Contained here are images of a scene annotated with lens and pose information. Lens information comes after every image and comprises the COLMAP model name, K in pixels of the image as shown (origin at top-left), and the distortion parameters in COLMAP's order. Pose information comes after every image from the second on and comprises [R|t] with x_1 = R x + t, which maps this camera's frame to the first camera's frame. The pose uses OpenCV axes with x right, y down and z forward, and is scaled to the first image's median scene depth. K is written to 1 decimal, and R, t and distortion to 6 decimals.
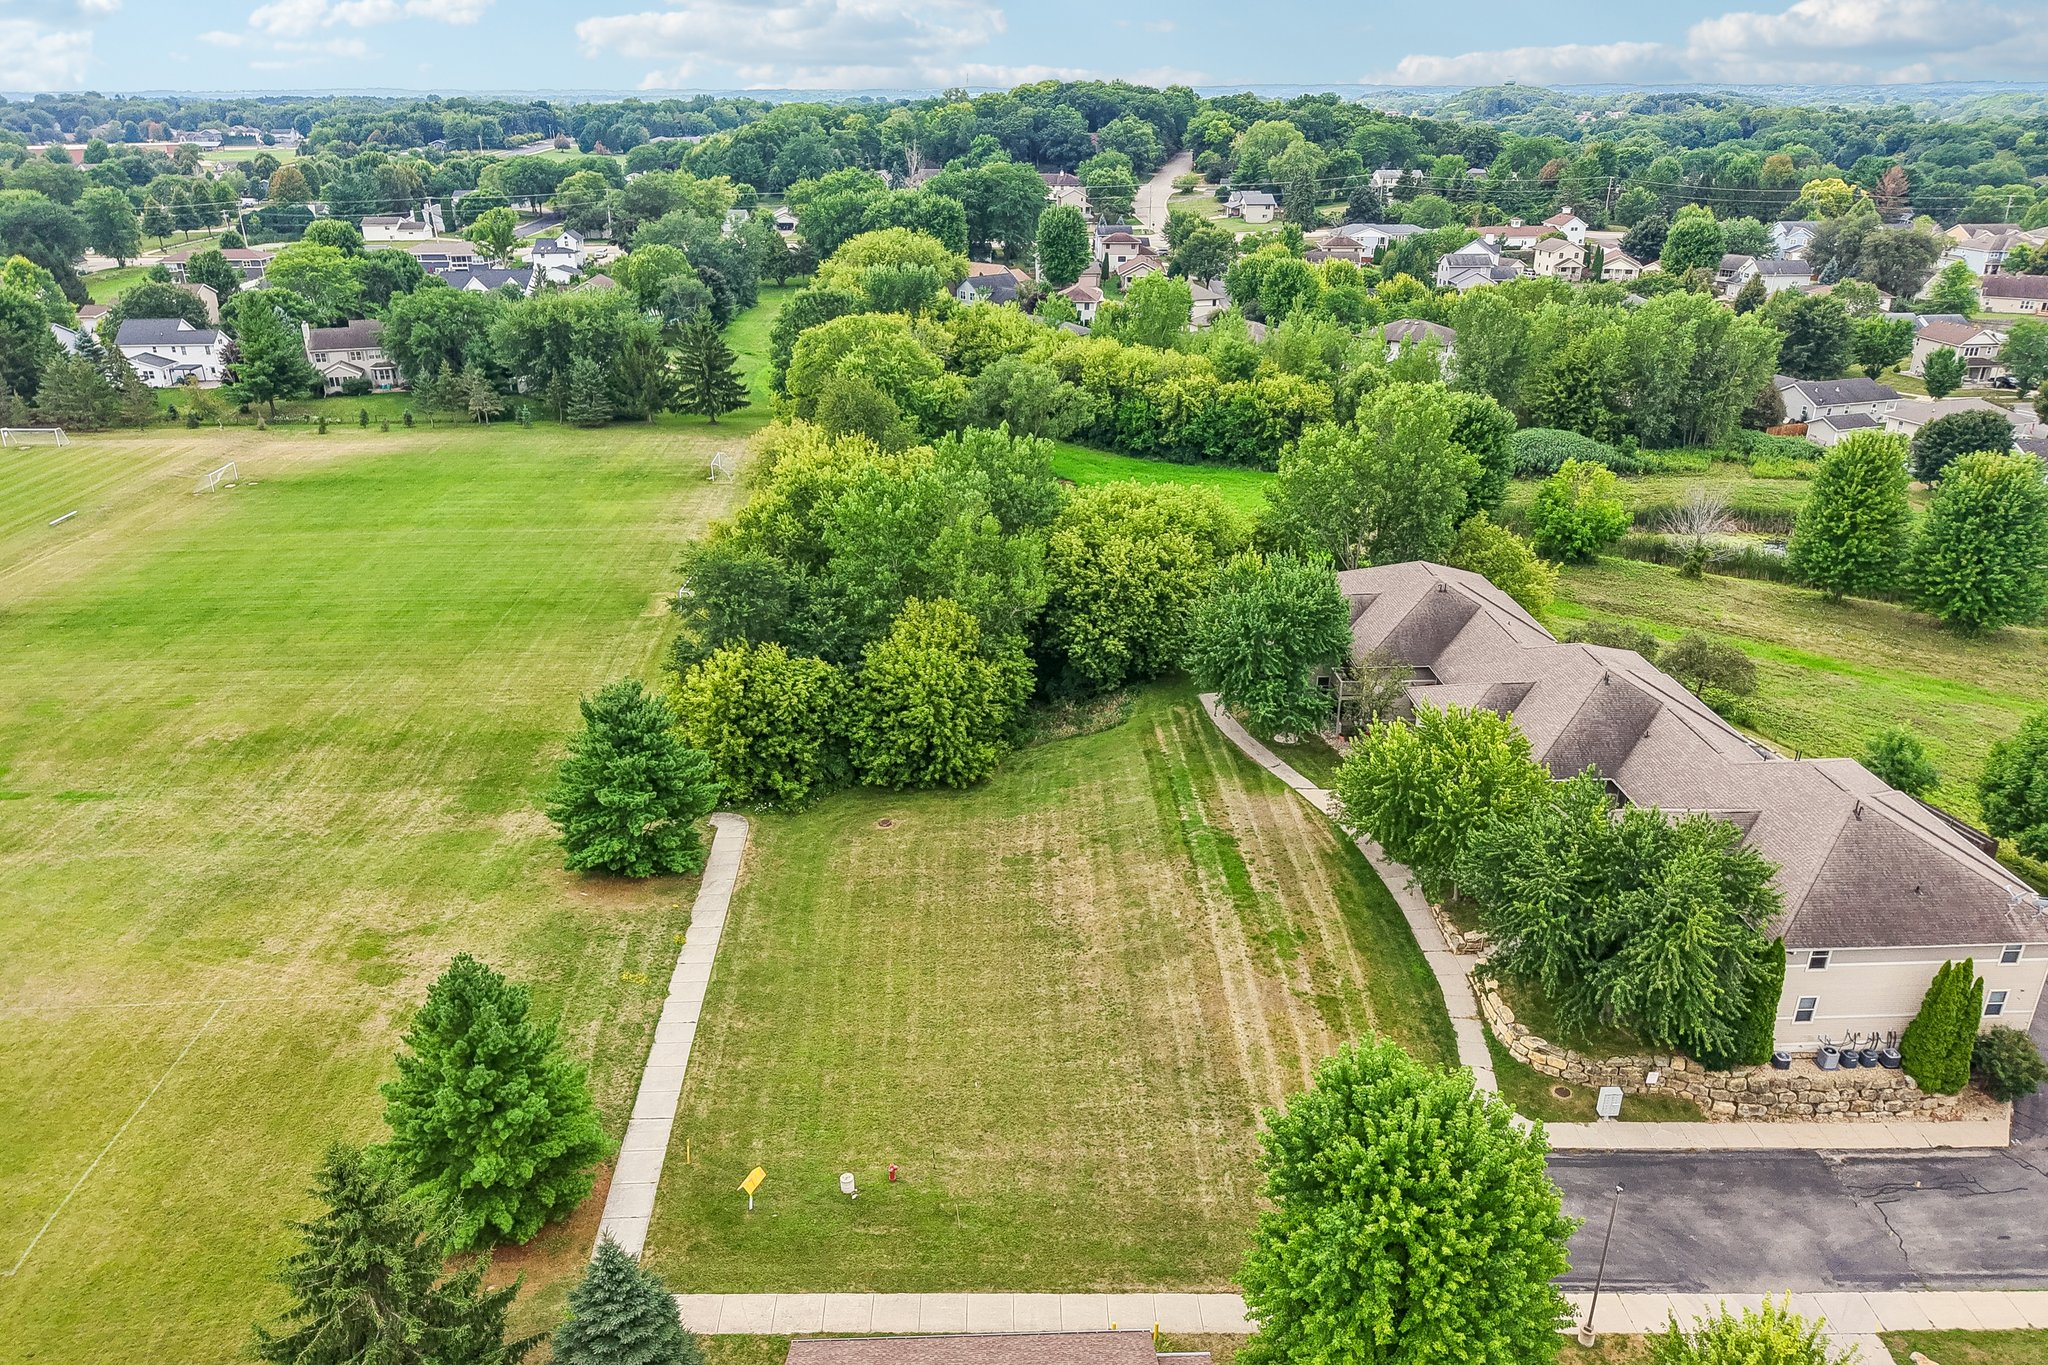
lens RADIAL K [[1386.3, 0, 1018.4], [0, 1386.3, 689.4], [0, 0, 1]] dist [0.010355, -0.011944]
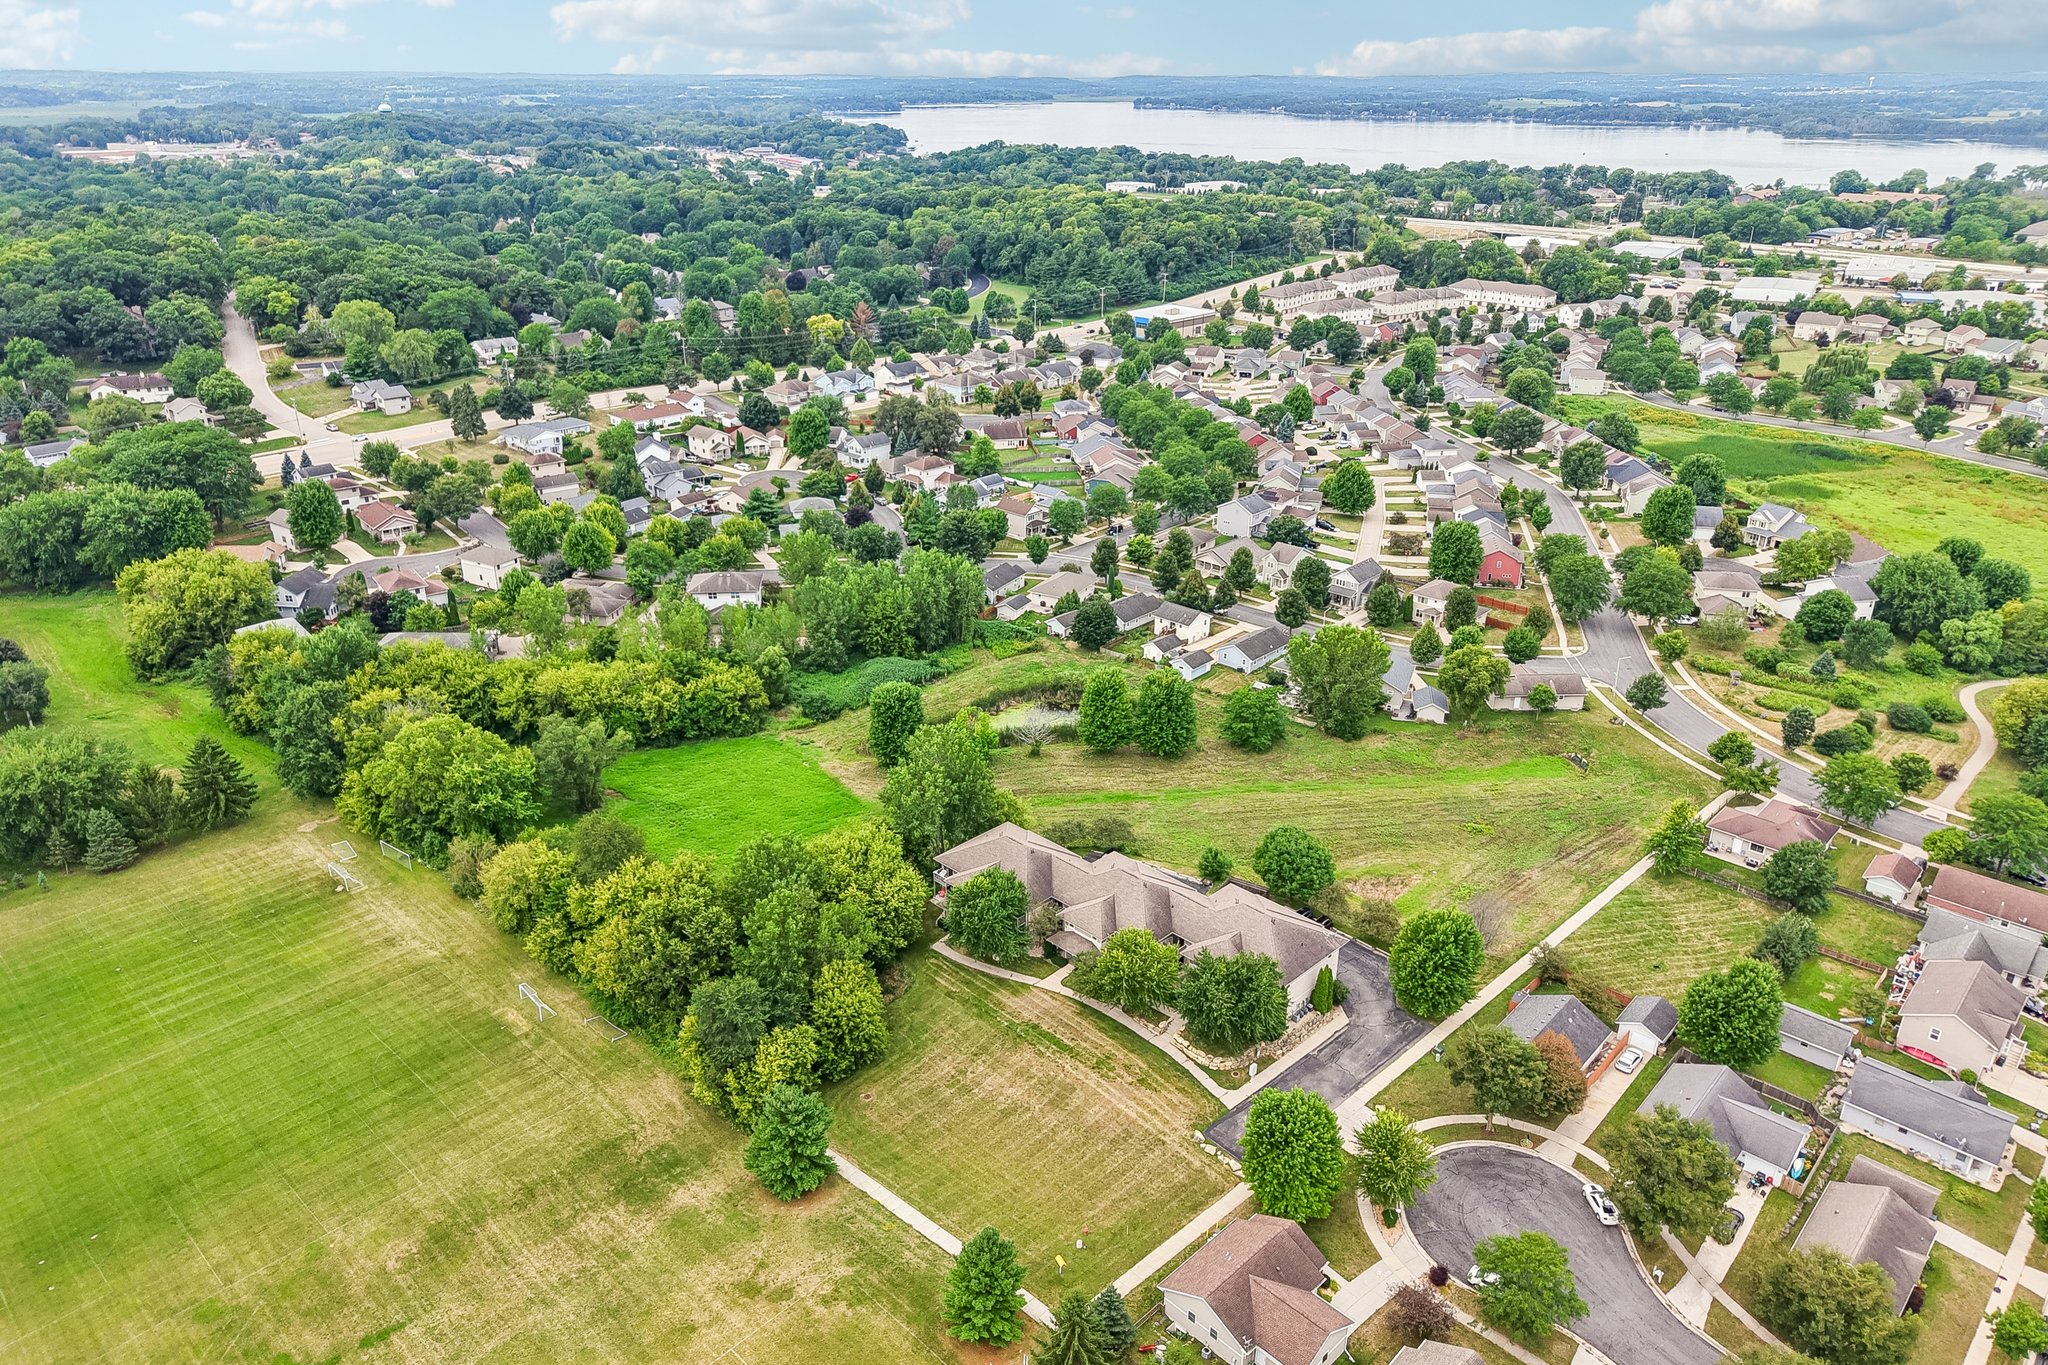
lens RADIAL K [[1386.3, 0, 1026.4], [0, 1386.3, 666.9], [0, 0, 1]] dist [0.010355, -0.011944]
pose [[0.736922, -0.261424, 0.623381, -0.924647], [0.265569, 0.960007, 0.088654, -0.543526], [-0.621626, 0.100219, 0.776876, -0.586586]]
